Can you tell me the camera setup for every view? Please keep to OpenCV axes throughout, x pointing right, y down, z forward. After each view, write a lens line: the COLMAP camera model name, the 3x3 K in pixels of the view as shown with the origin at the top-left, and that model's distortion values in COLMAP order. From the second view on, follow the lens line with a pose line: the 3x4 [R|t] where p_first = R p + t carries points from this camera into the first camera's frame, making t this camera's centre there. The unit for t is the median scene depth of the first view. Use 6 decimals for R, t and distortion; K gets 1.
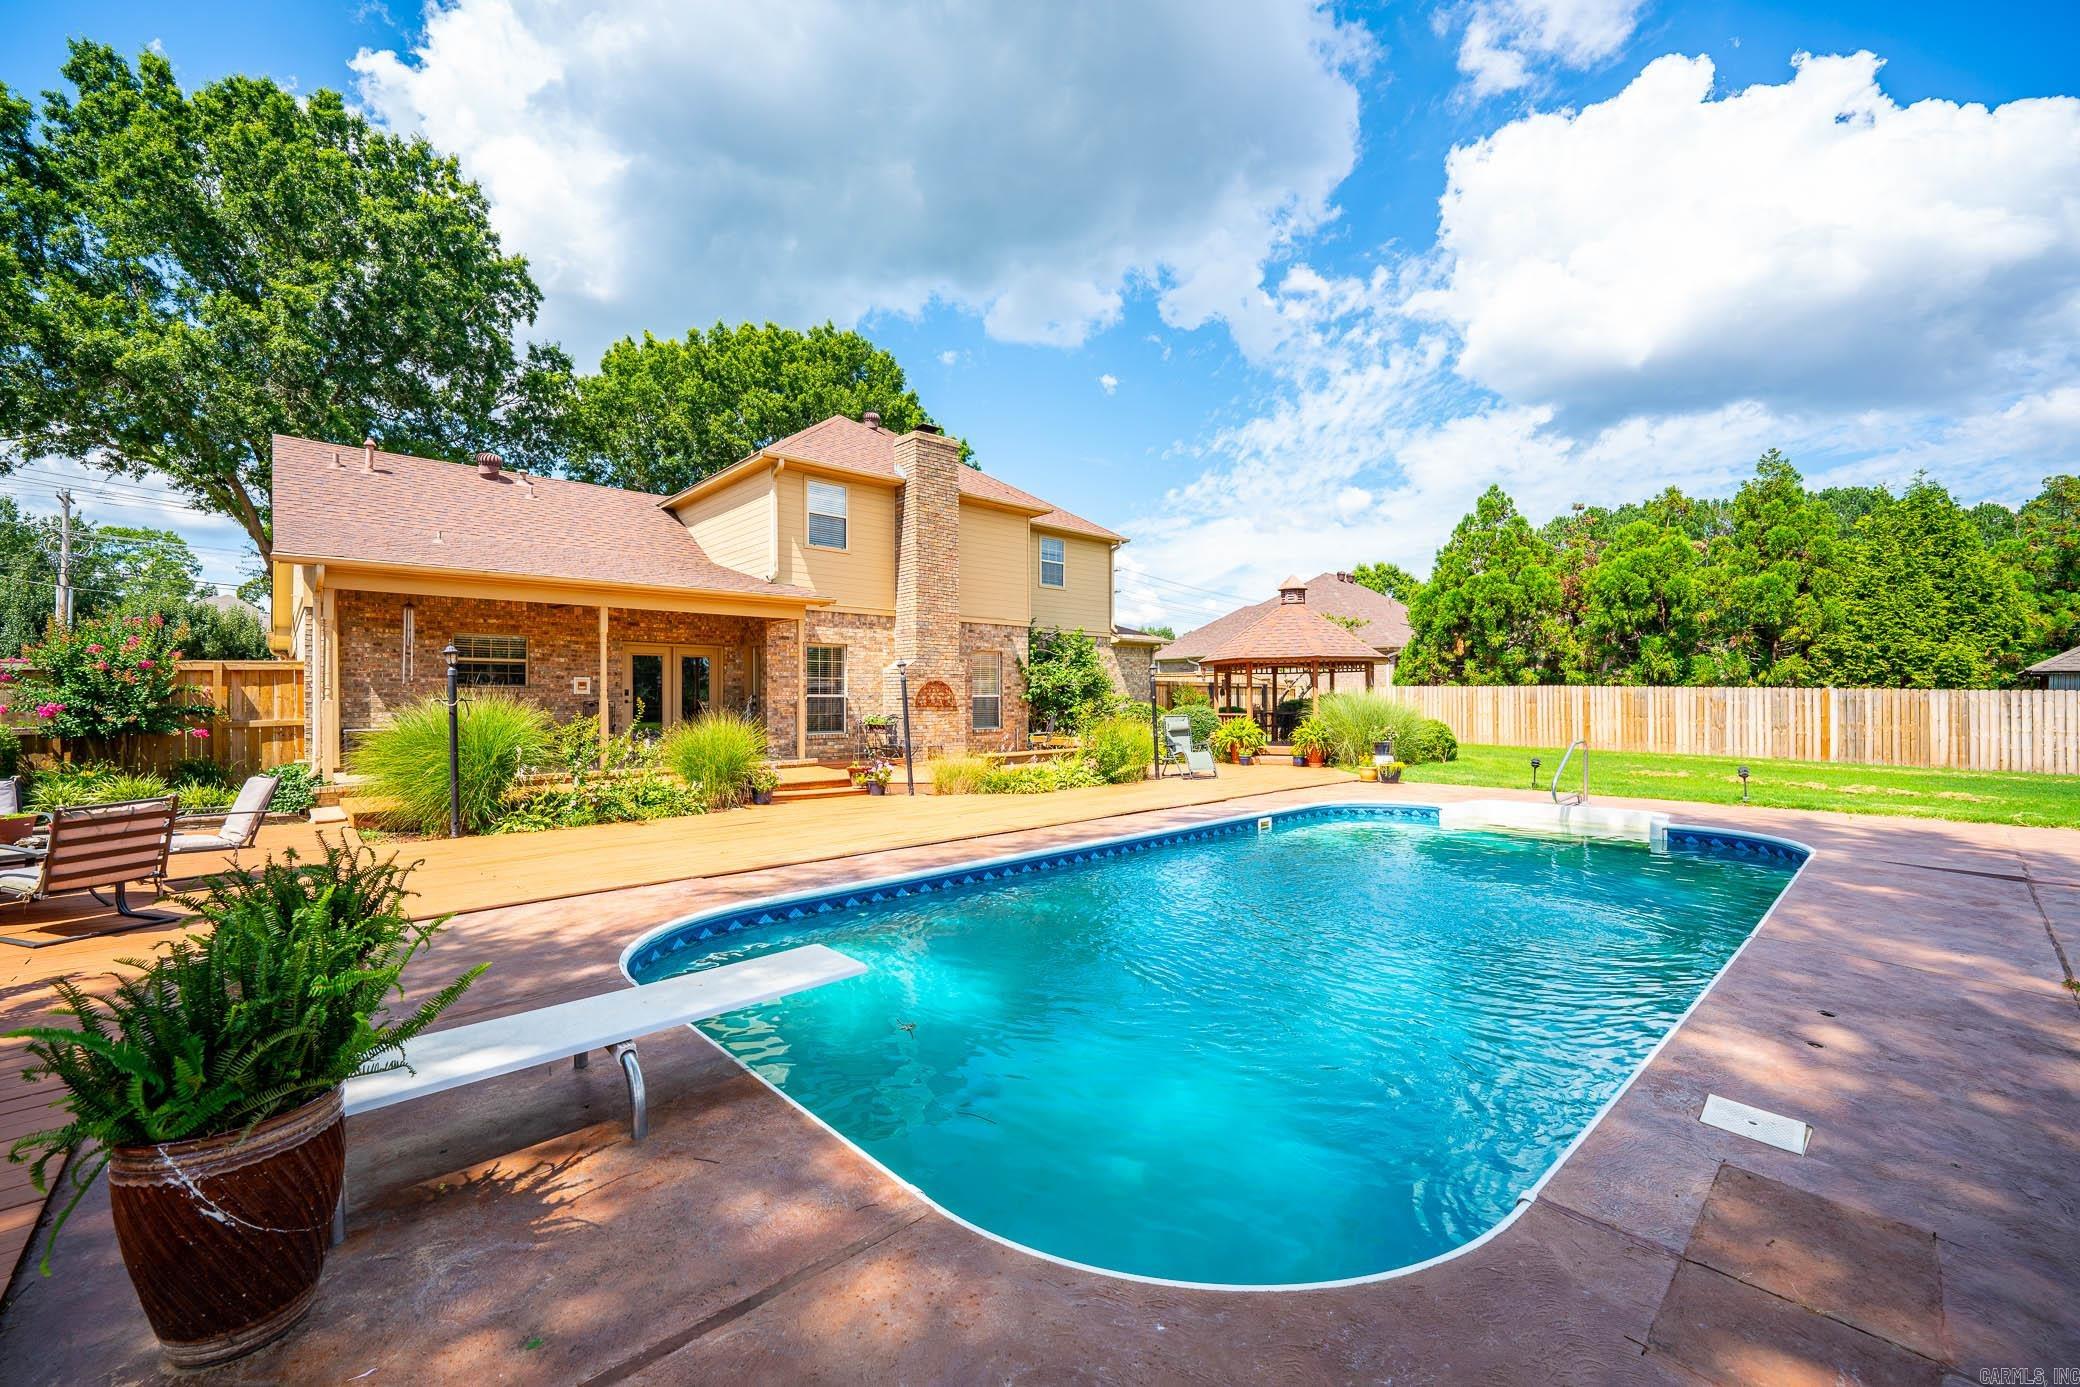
lens RADIAL K [[839.4, 0, 1048.6], [0, 839.4, 699.4], [0, 0, 1]] dist [-0.002477, -0.002062]
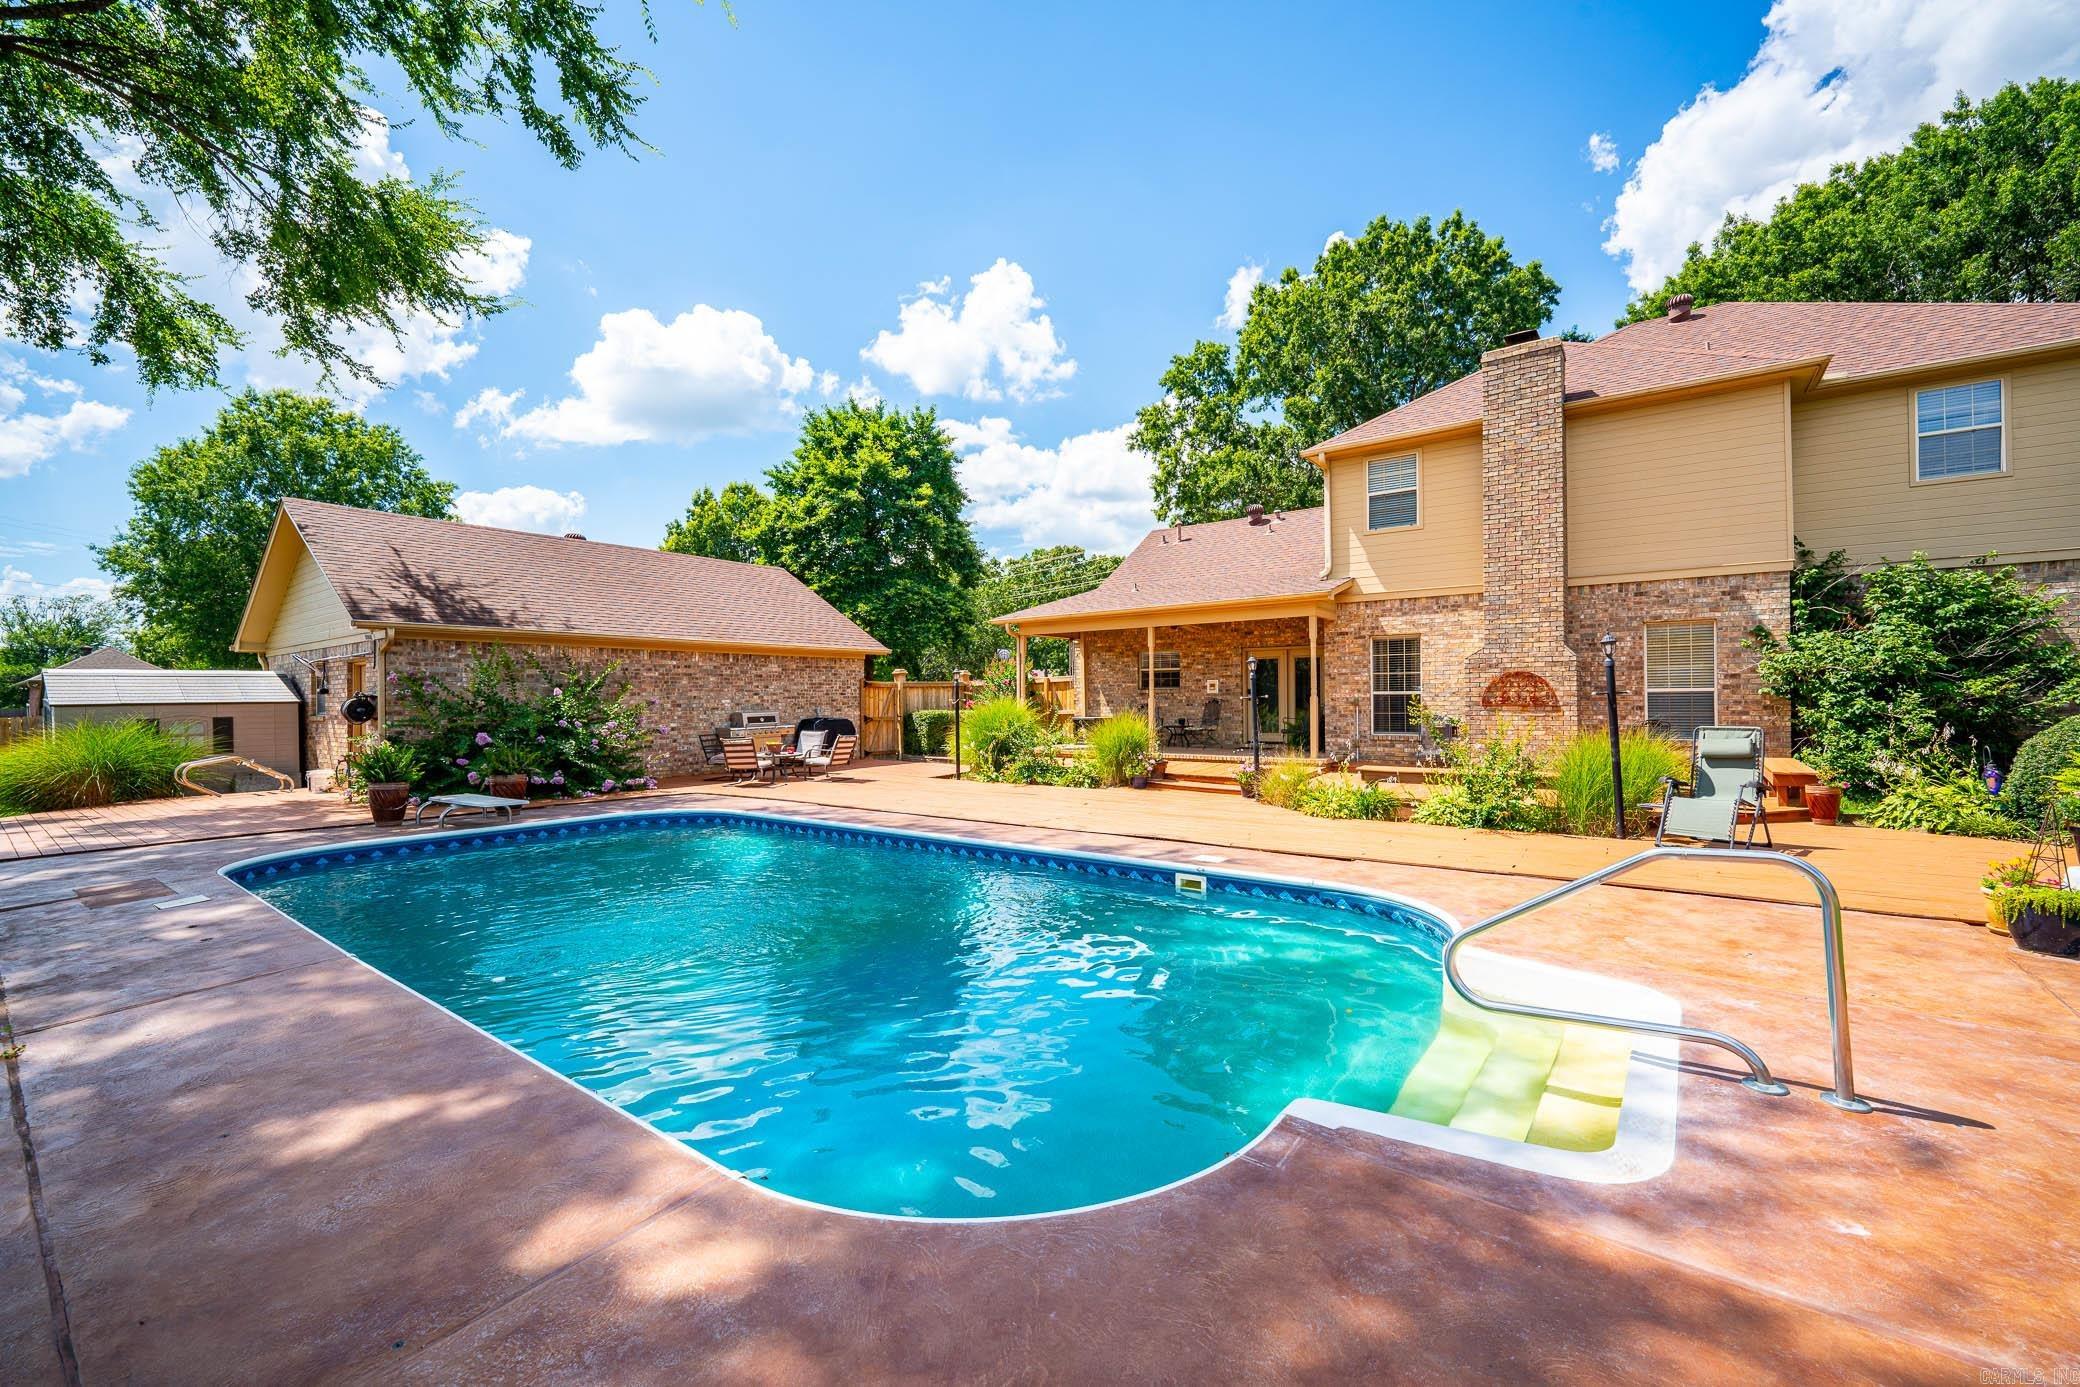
lens RADIAL K [[839.4, 0, 1046.8], [0, 839.4, 694.2], [0, 0, 1]] dist [-0.002477, -0.002062]
pose [[0.180498, -0.004846, -0.983563, 0.555679], [0.006548, 0.999972, -0.003725, -0.001786], [0.983554, -0.005768, 0.180524, 0.469767]]
